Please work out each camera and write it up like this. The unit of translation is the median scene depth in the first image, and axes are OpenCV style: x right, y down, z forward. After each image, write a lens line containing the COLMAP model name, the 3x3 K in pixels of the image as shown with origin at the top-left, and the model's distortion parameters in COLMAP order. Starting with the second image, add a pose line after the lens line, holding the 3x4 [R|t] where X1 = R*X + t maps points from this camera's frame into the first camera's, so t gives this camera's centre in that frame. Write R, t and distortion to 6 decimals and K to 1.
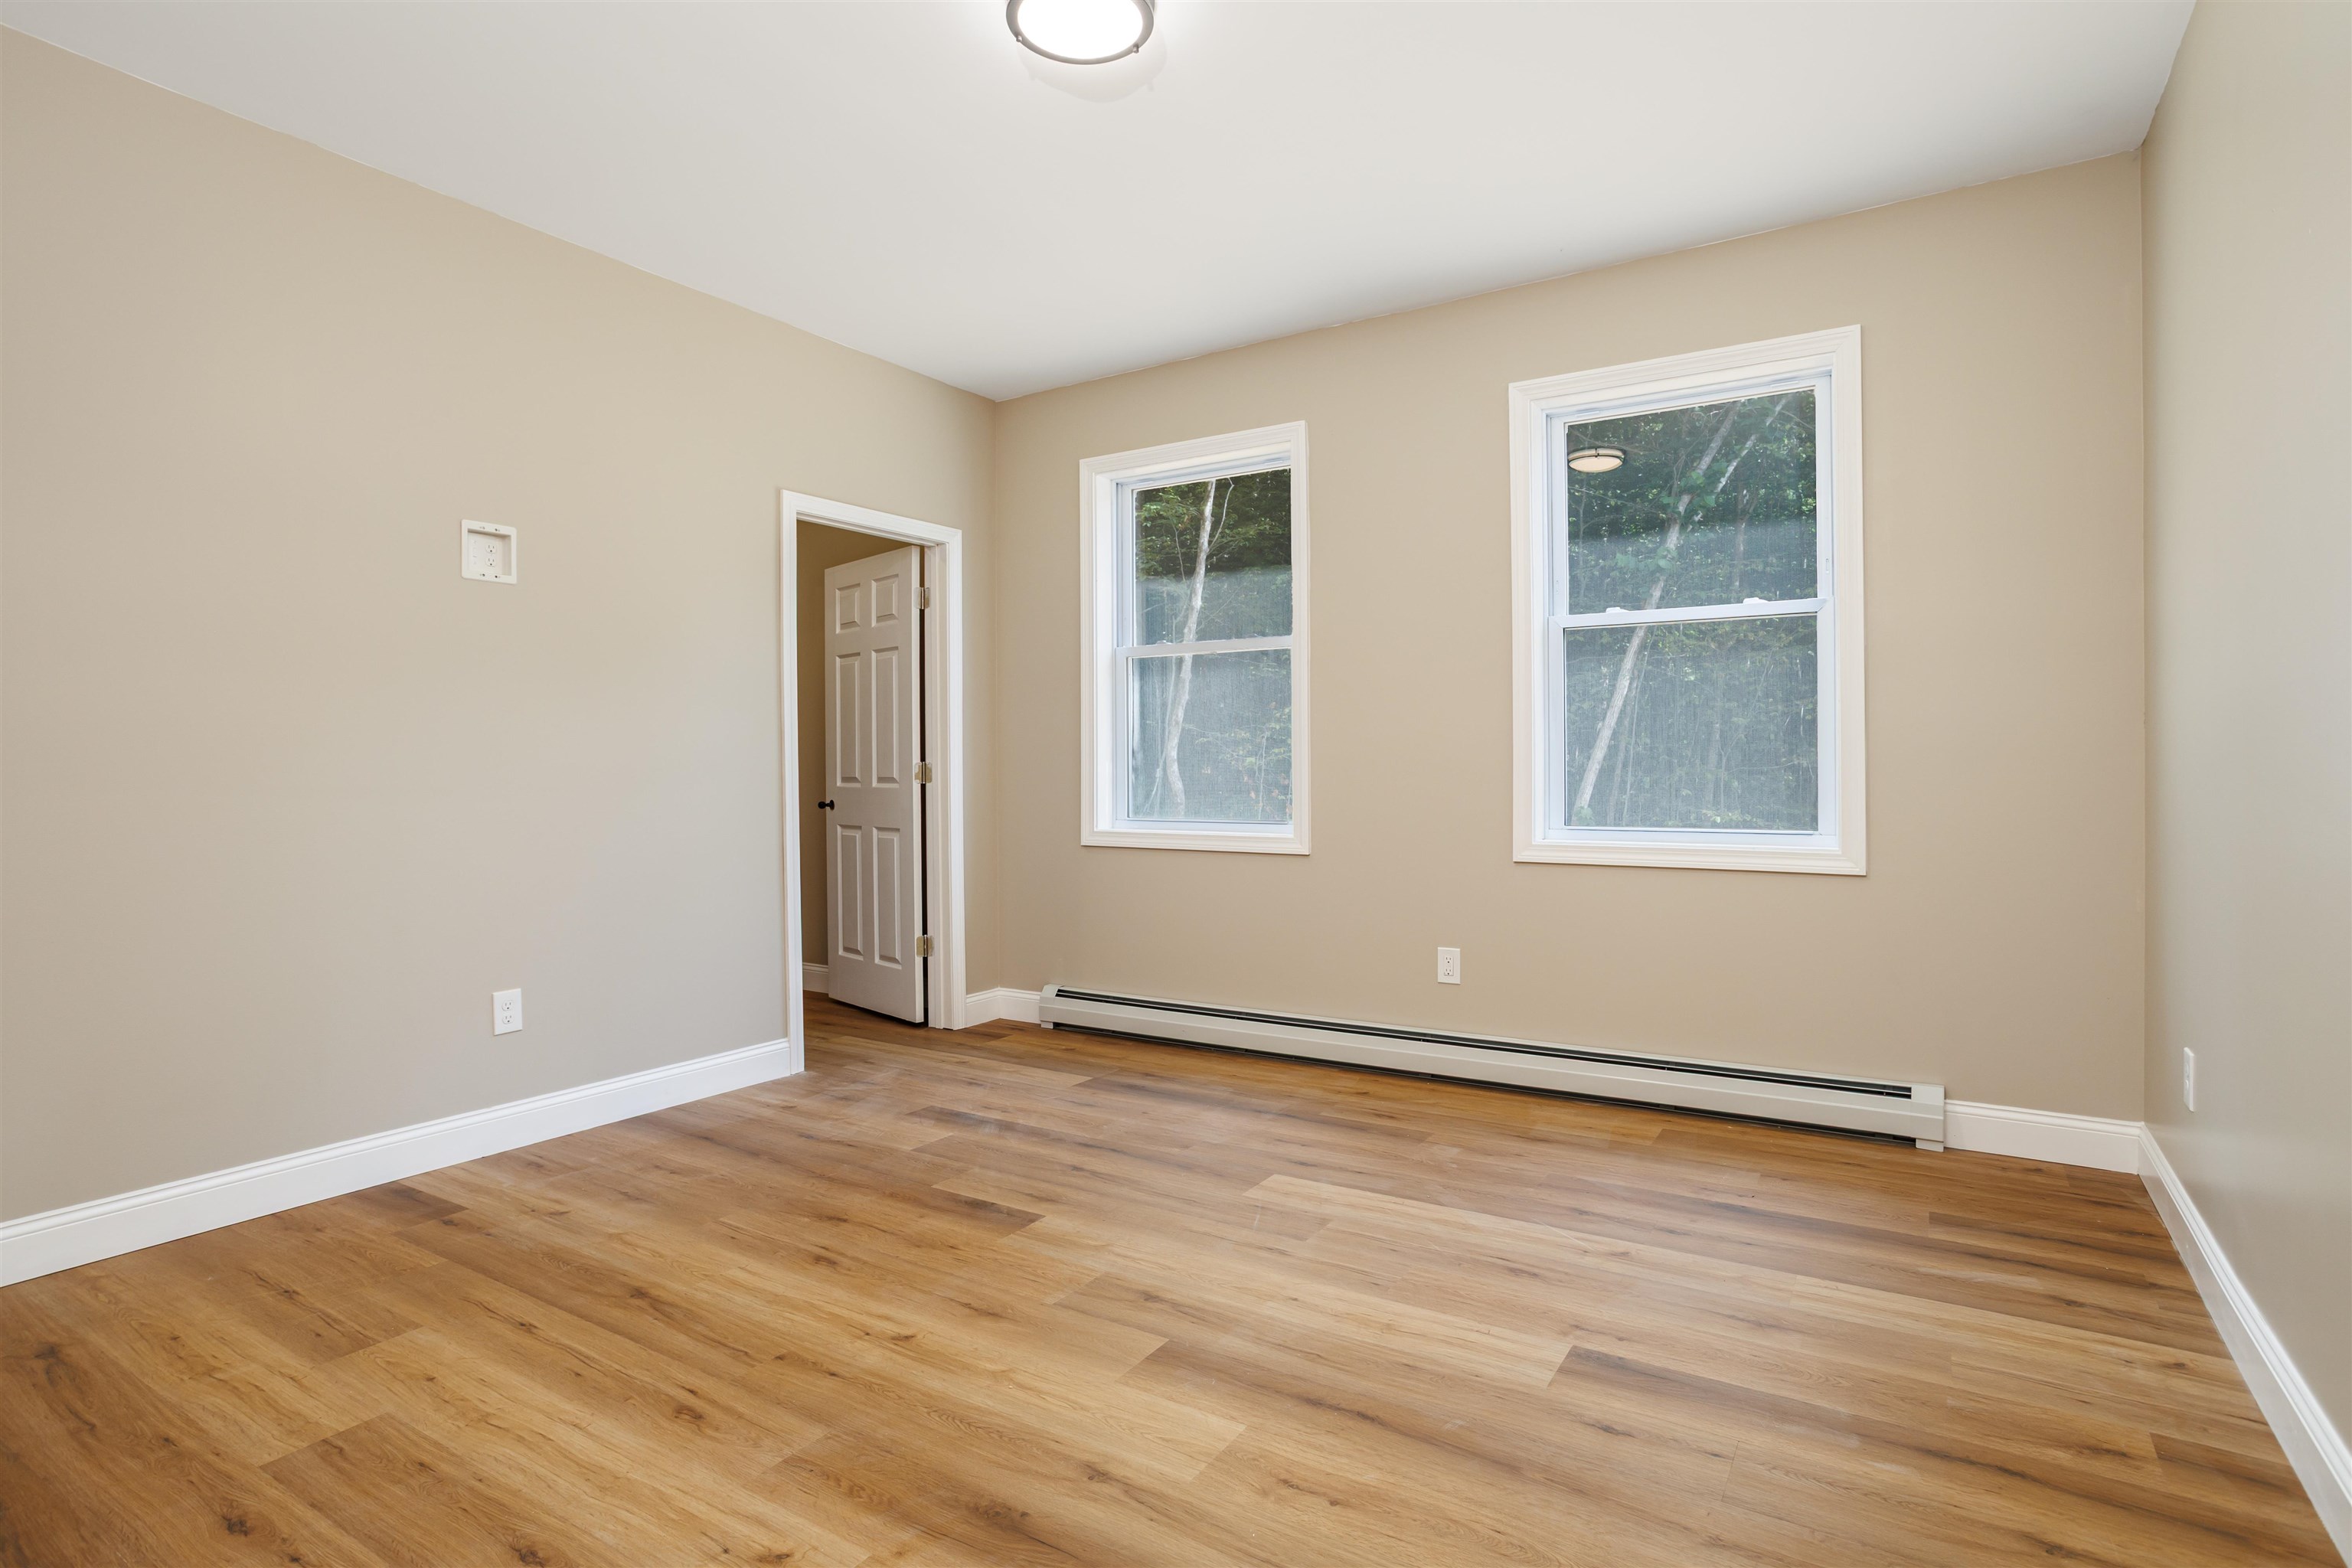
lens RADIAL K [[1155.7, 0, 1198.7], [0, 1155.7, 701.1], [0, 0, 1]] dist [-0.034740, 0.020853]
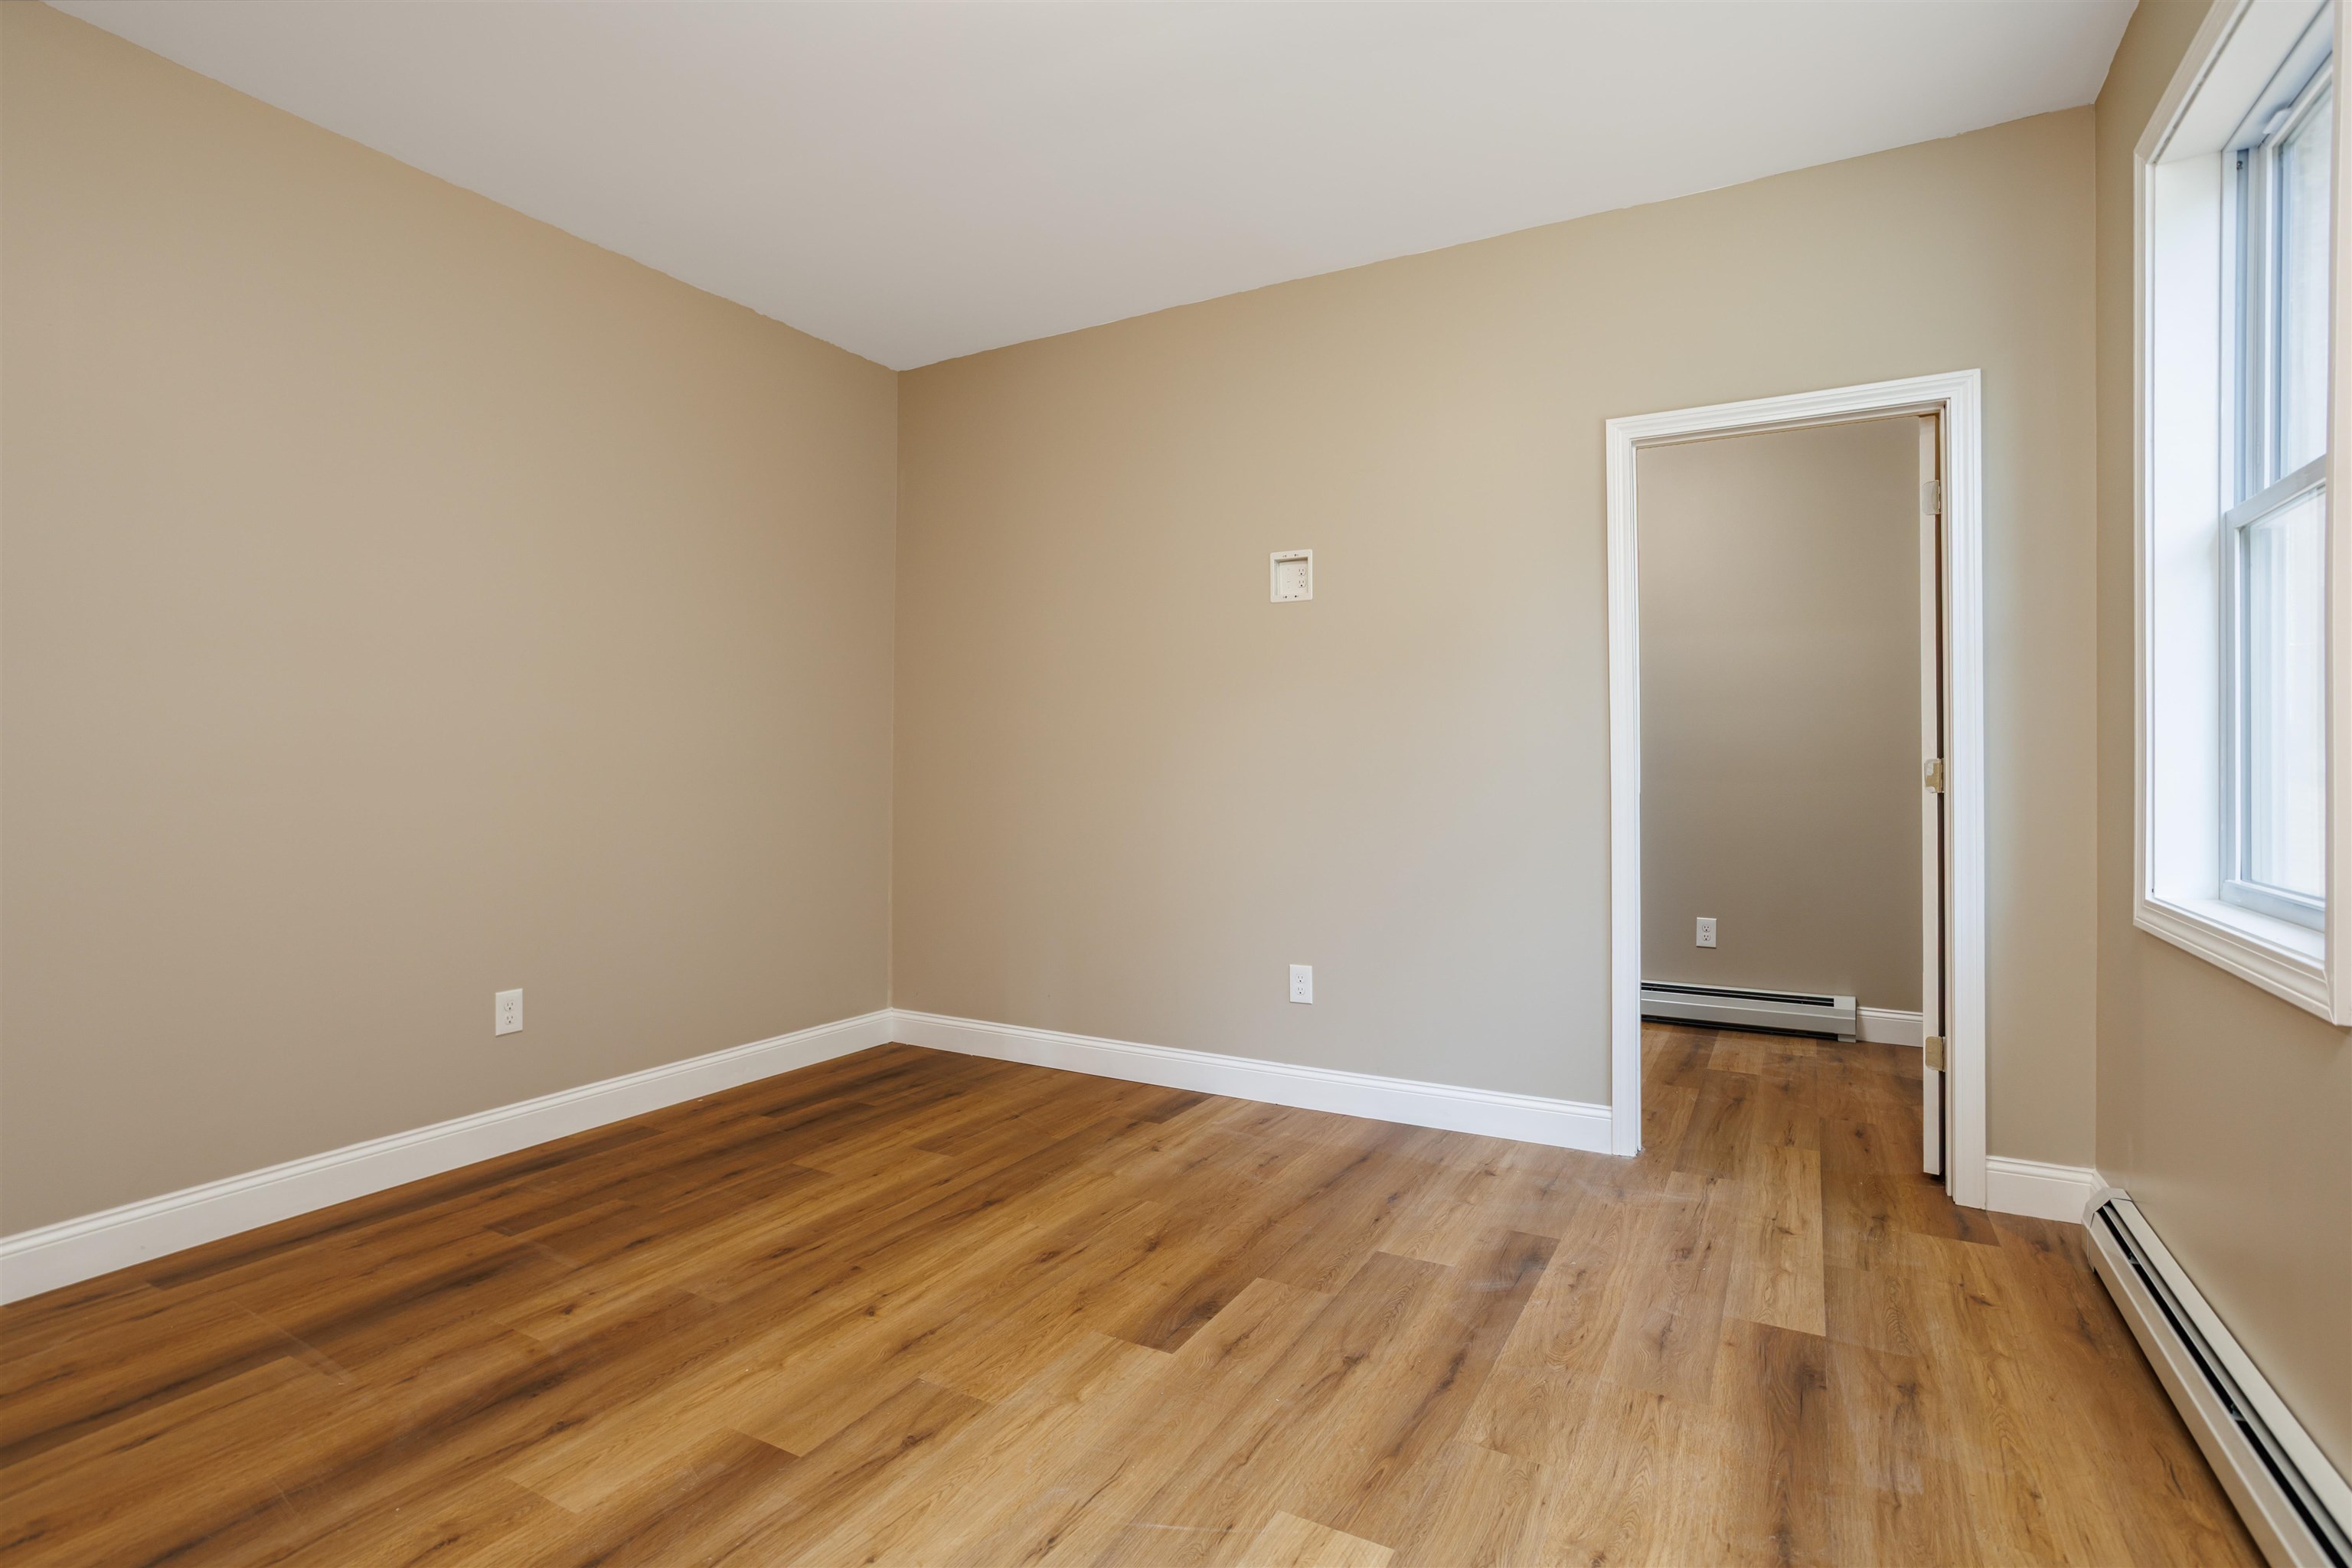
lens RADIAL K [[1156.4, 0, 1167.0], [0, 1156.4, 787.2], [0, 0, 1]] dist [-0.052730, 0.036328]
pose [[0.054050, 0.021550, -0.998306, 0.717932], [0.055383, 0.998163, 0.024546, 0.046095], [0.997001, -0.056616, 0.052757, 1.092289]]
